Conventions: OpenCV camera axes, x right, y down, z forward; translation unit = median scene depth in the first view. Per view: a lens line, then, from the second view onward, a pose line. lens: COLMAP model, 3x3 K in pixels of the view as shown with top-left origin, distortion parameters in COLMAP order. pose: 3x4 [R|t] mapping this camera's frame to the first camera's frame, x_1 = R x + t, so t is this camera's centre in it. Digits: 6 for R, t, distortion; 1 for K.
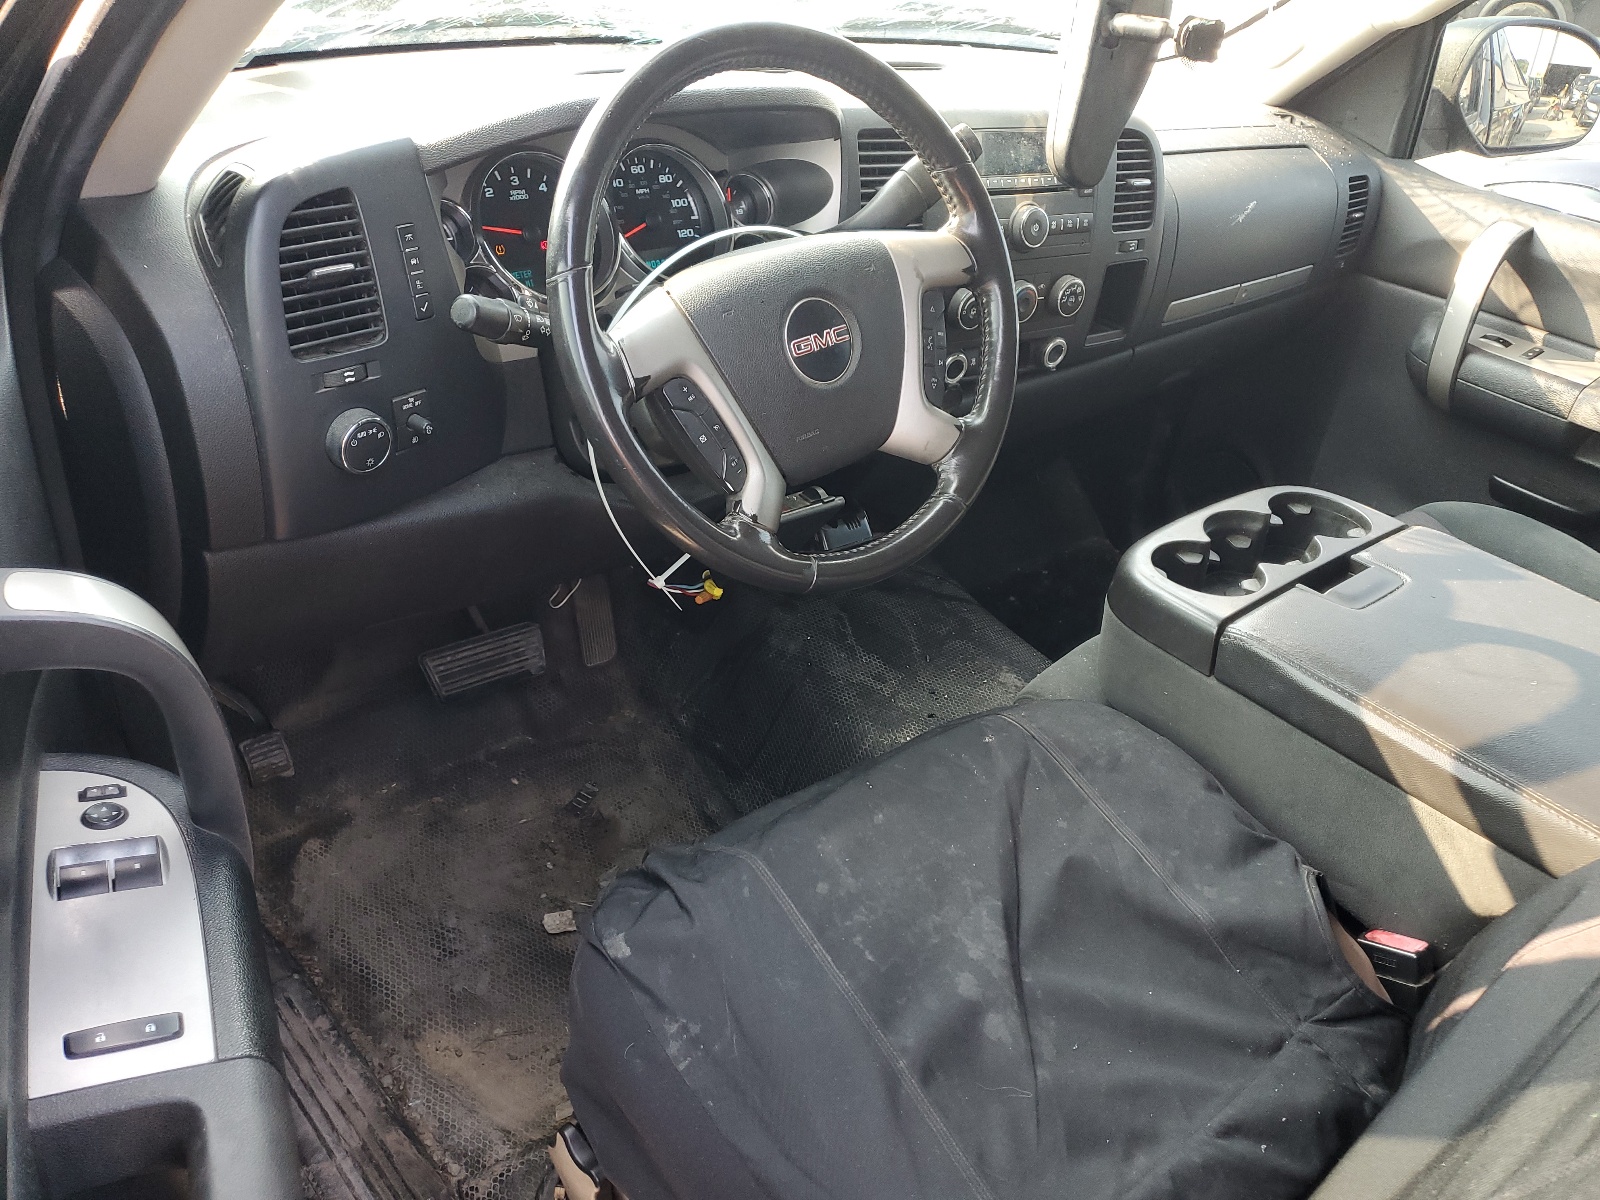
lens RADIAL K [[1282.1, 0, 800.0], [0, 1282.1, 600.0], [0, 0, 1]] dist [0.067467, -0.001727]
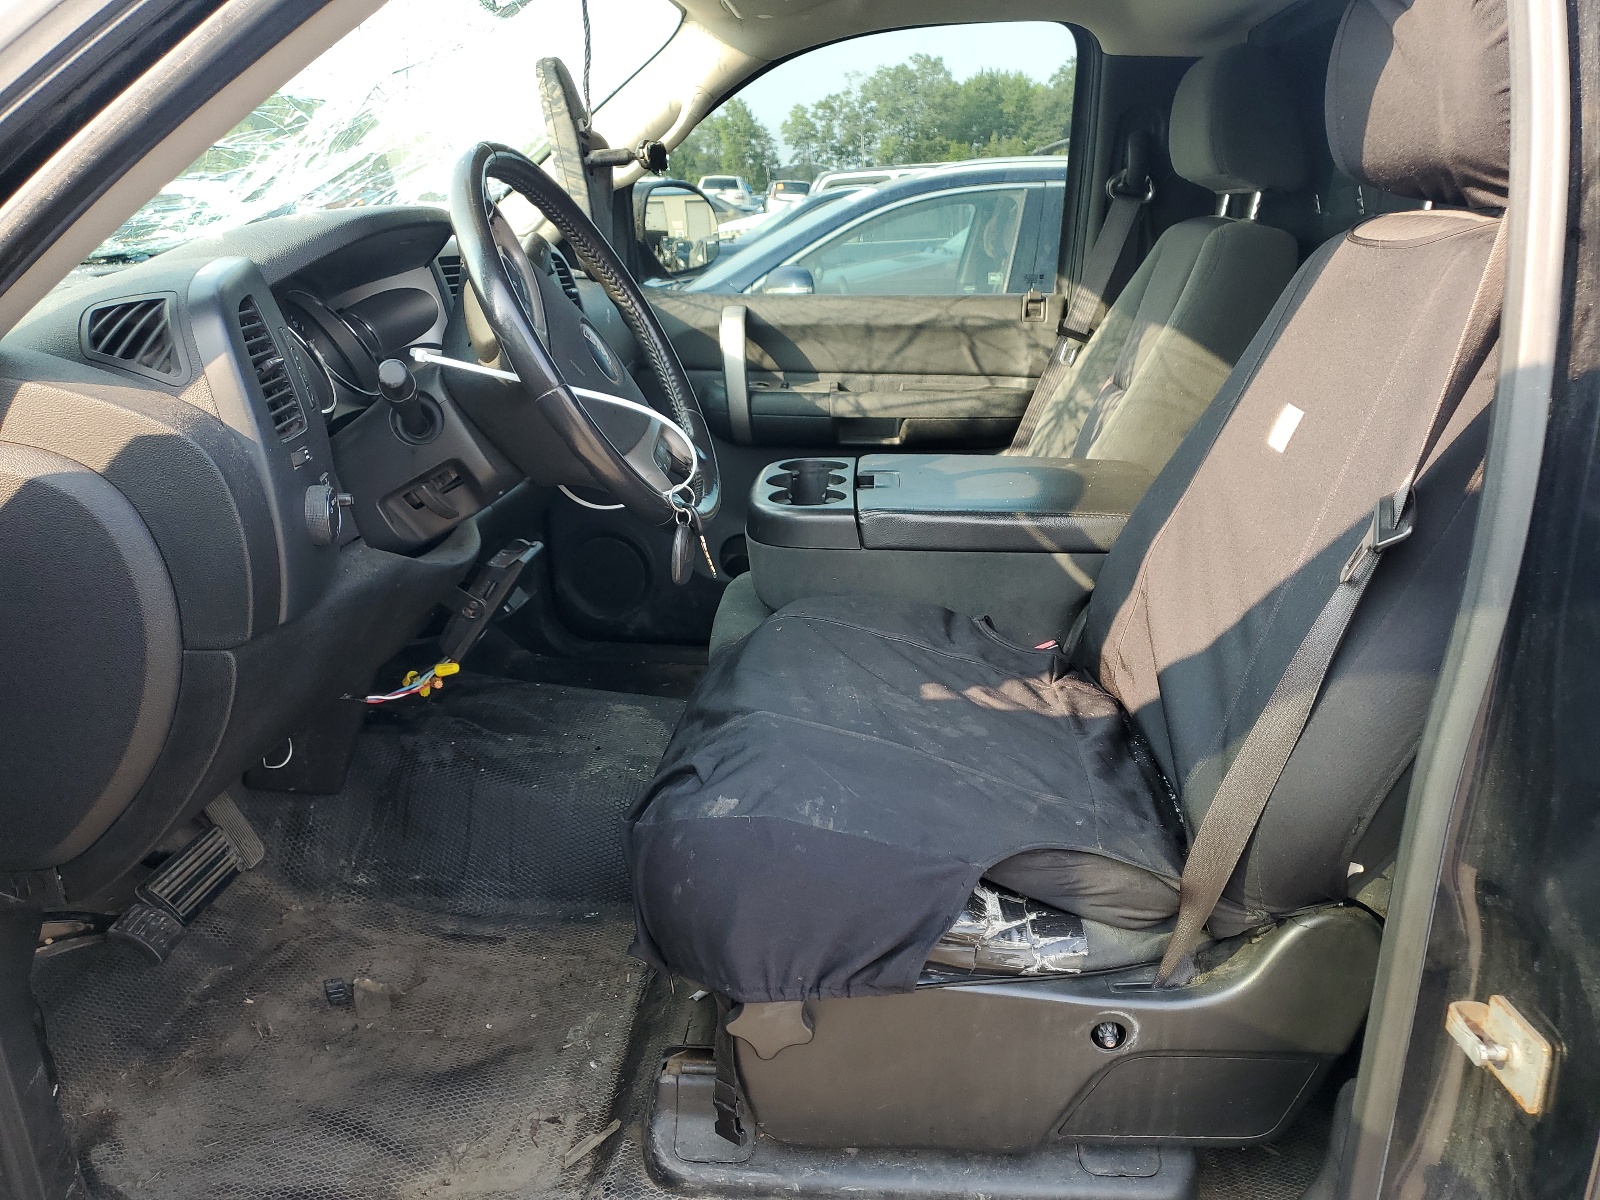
lens RADIAL K [[1282.1, 0, 800.0], [0, 1282.1, 600.0], [0, 0, 1]] dist [0.067467, -0.001727]
pose [[0.699529, -0.314085, 0.641880, -0.470337], [0.435534, 0.899511, -0.034501, 0.090231], [-0.566542, 0.303695, 0.766028, -0.015983]]
